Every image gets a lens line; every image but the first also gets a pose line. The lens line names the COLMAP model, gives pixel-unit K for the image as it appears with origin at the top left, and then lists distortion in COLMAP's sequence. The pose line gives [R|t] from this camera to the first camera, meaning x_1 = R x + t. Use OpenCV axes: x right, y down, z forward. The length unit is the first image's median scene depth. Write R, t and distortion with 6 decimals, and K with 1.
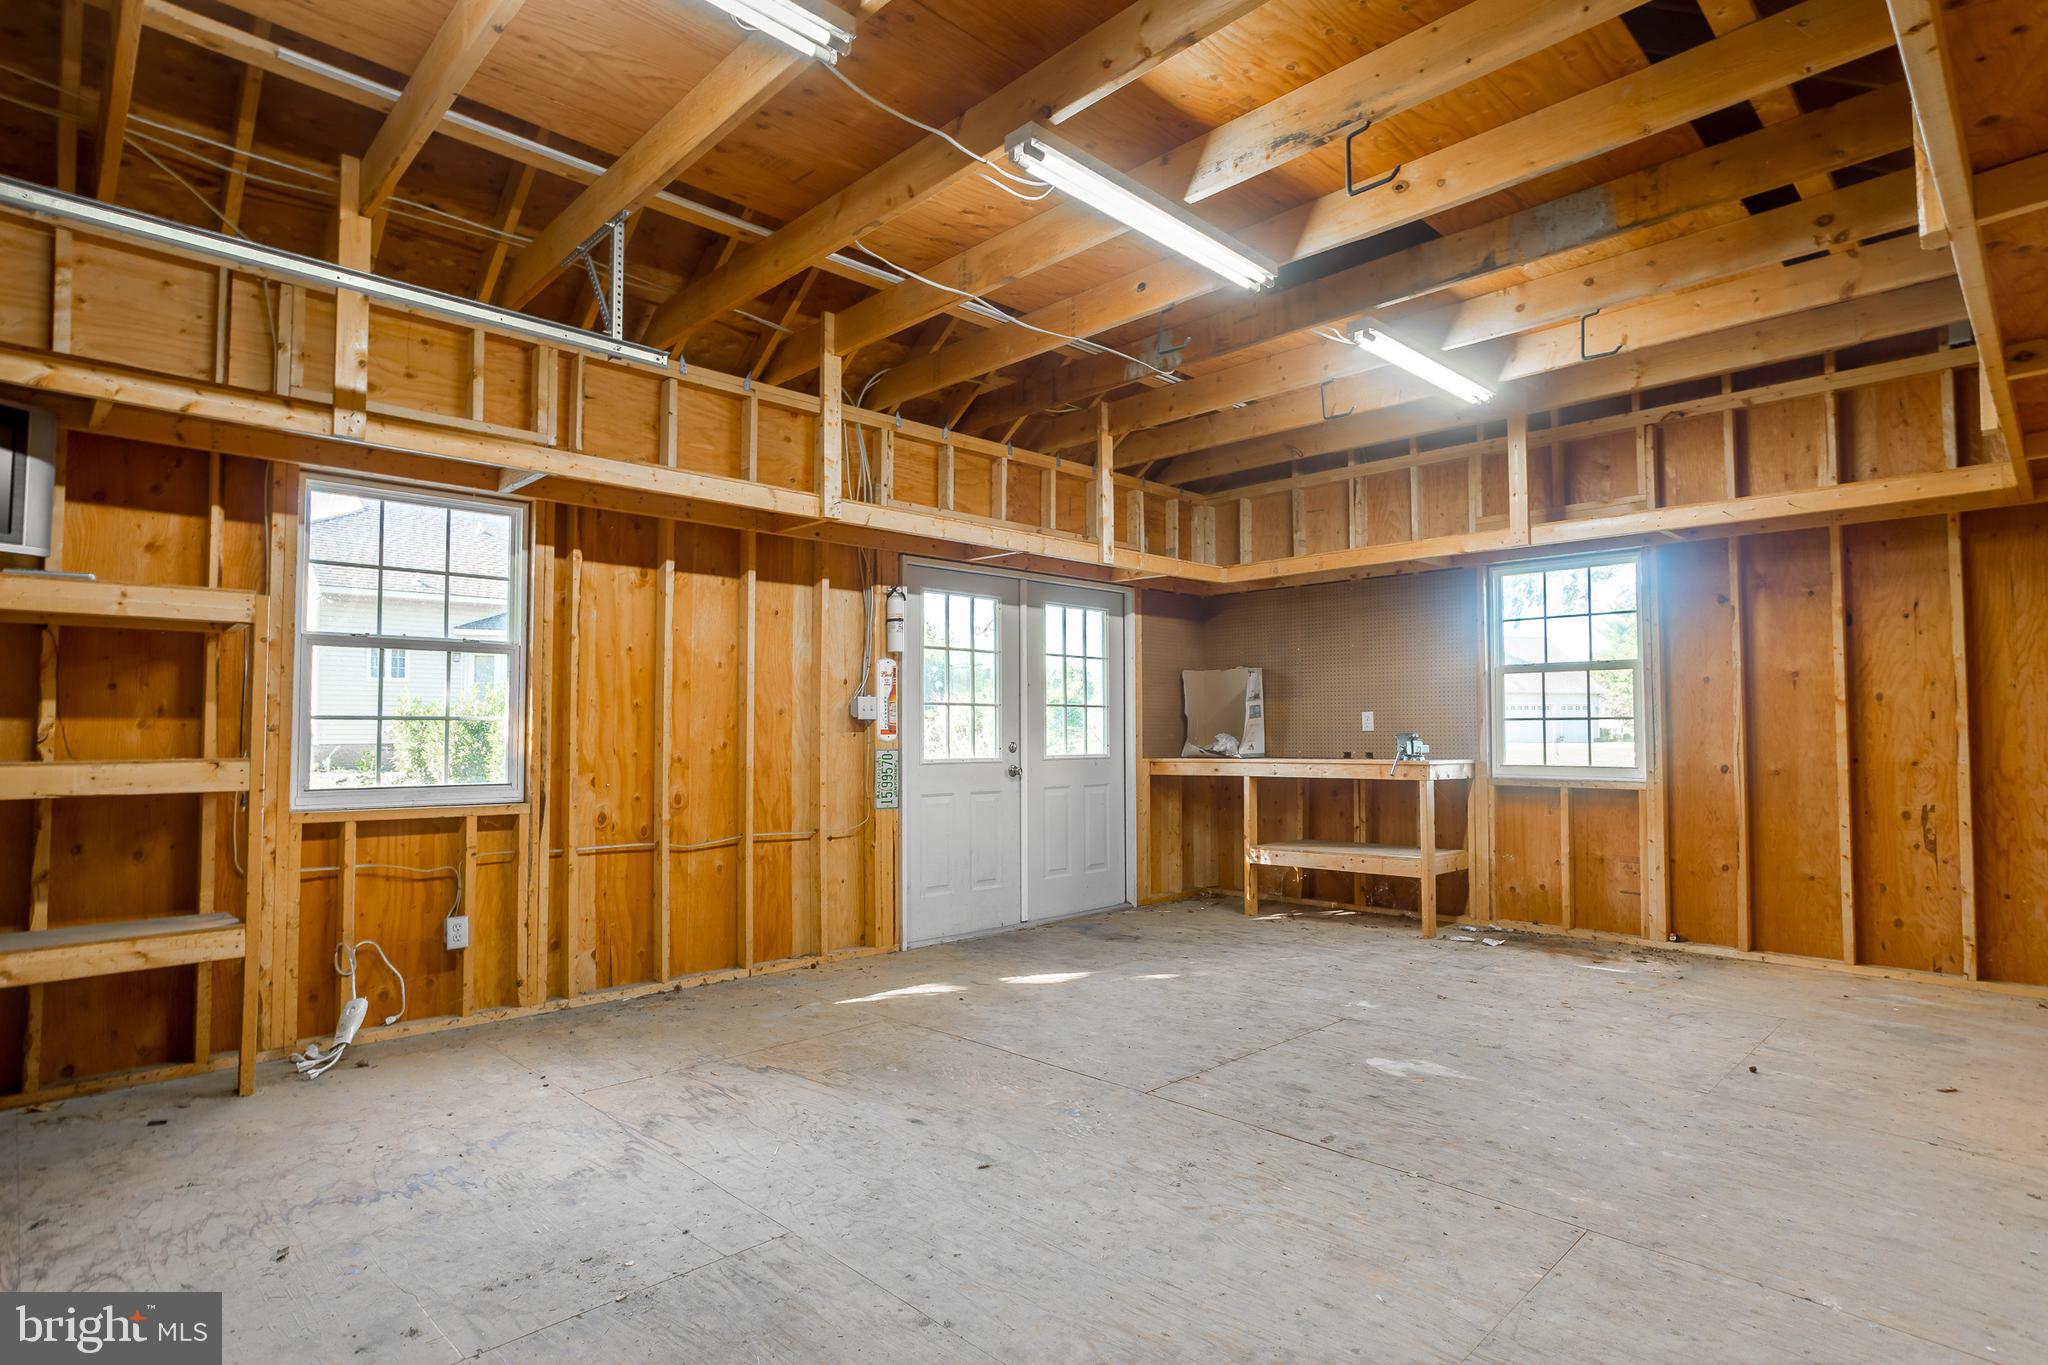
lens RADIAL K [[1028.3, 0, 1029.7], [0, 1028.3, 692.7], [0, 0, 1]] dist [-0.056447, 0.038065]
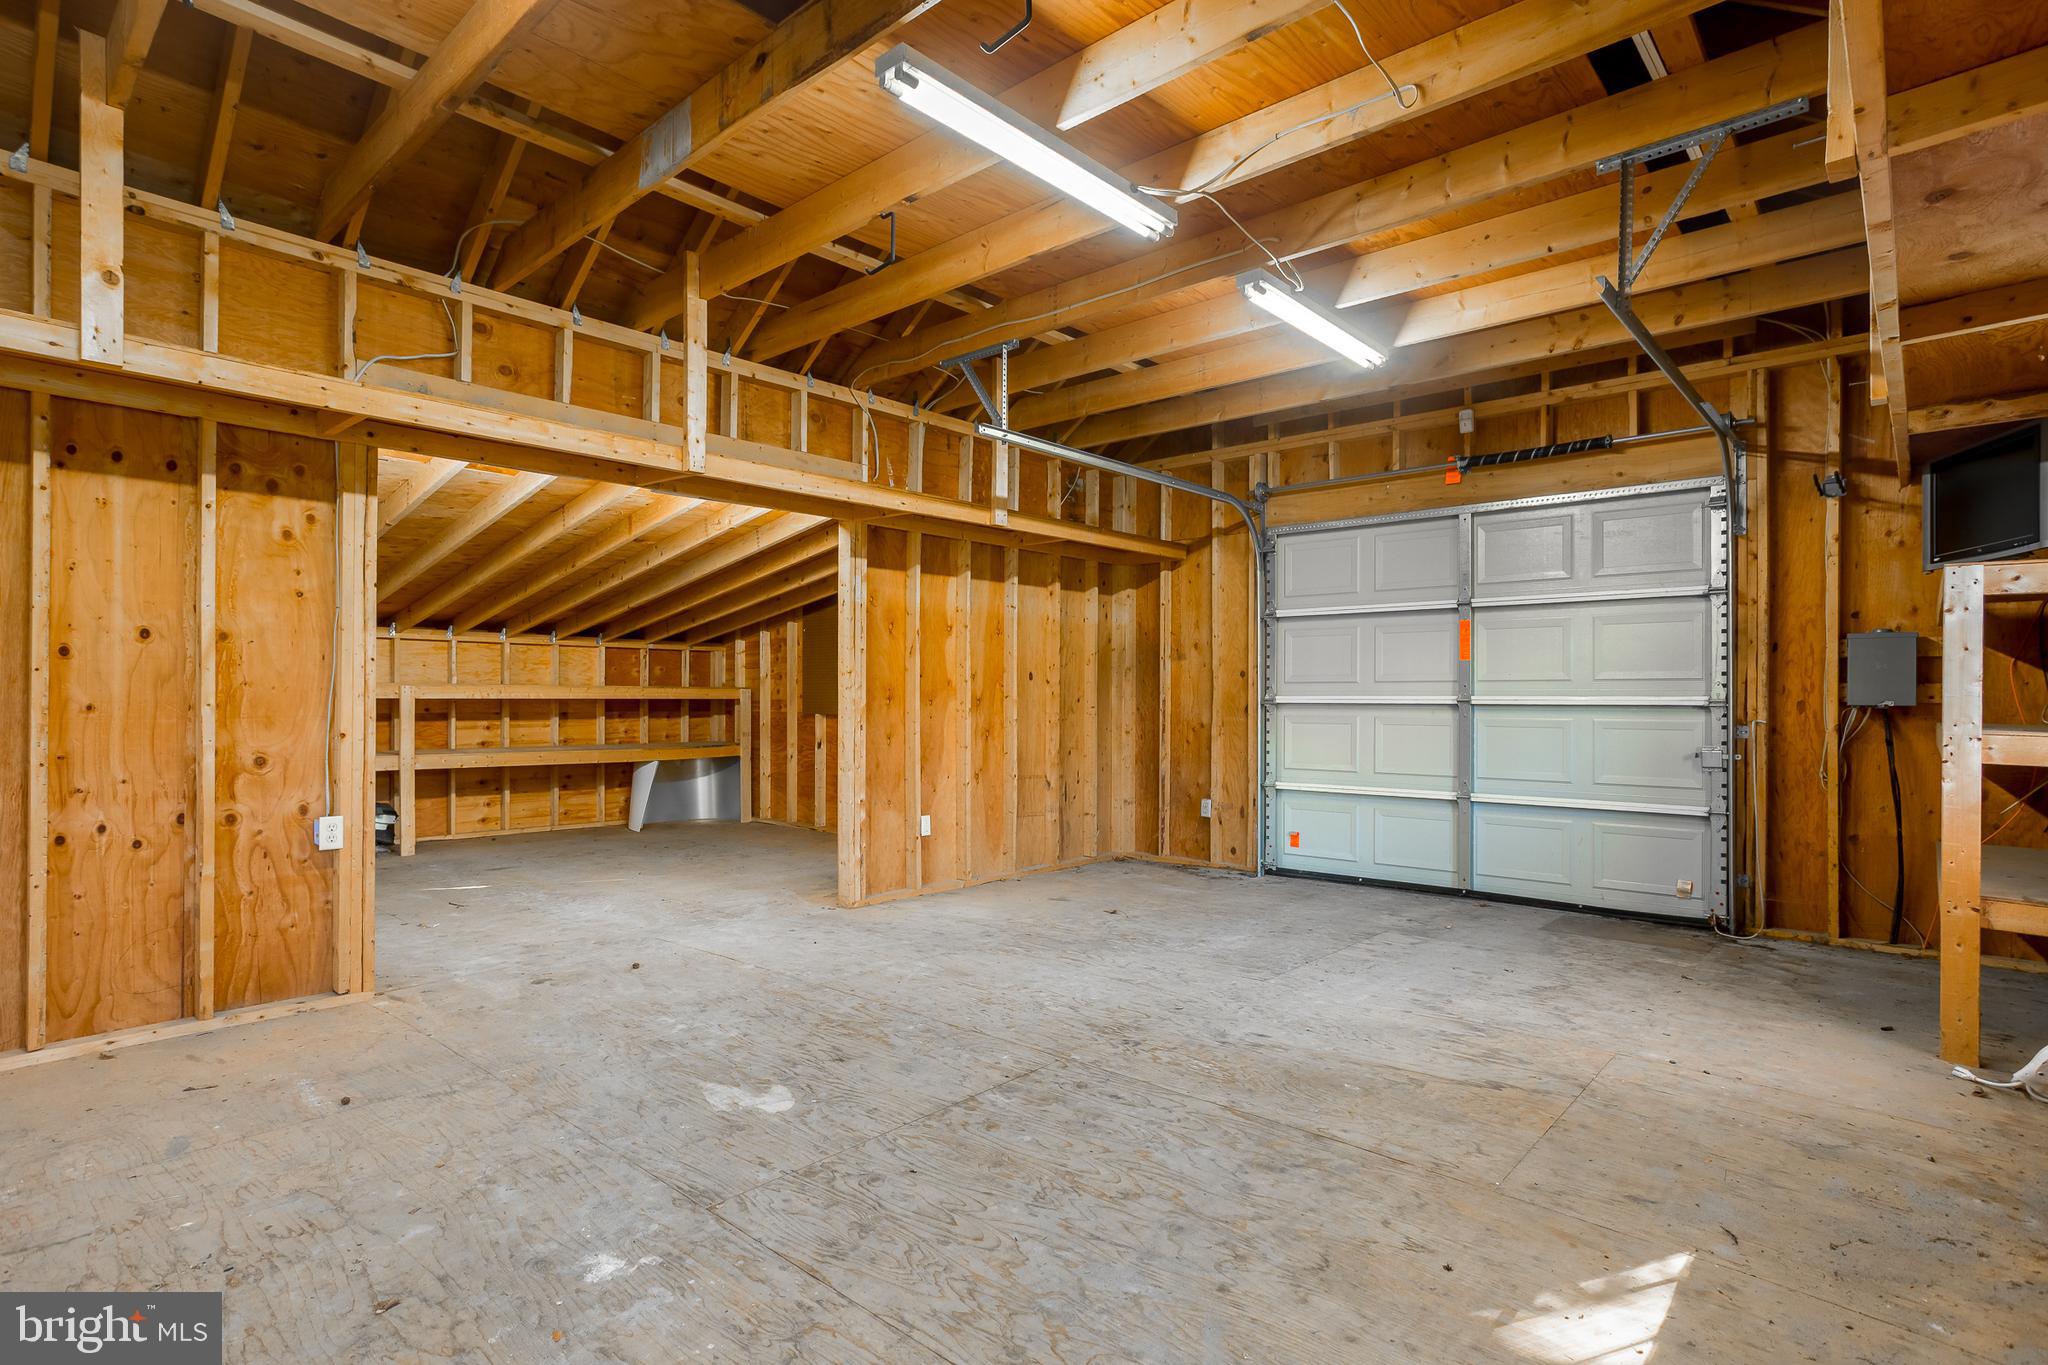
lens RADIAL K [[1028.3, 0, 1029.7], [0, 1028.3, 692.7], [0, 0, 1]] dist [-0.056447, 0.038065]
pose [[-0.997623, -0.000544, -0.068907, 0.206688], [0.002728, 0.998873, -0.047388, 0.074852], [0.068856, -0.047463, -0.996497, 1.922512]]
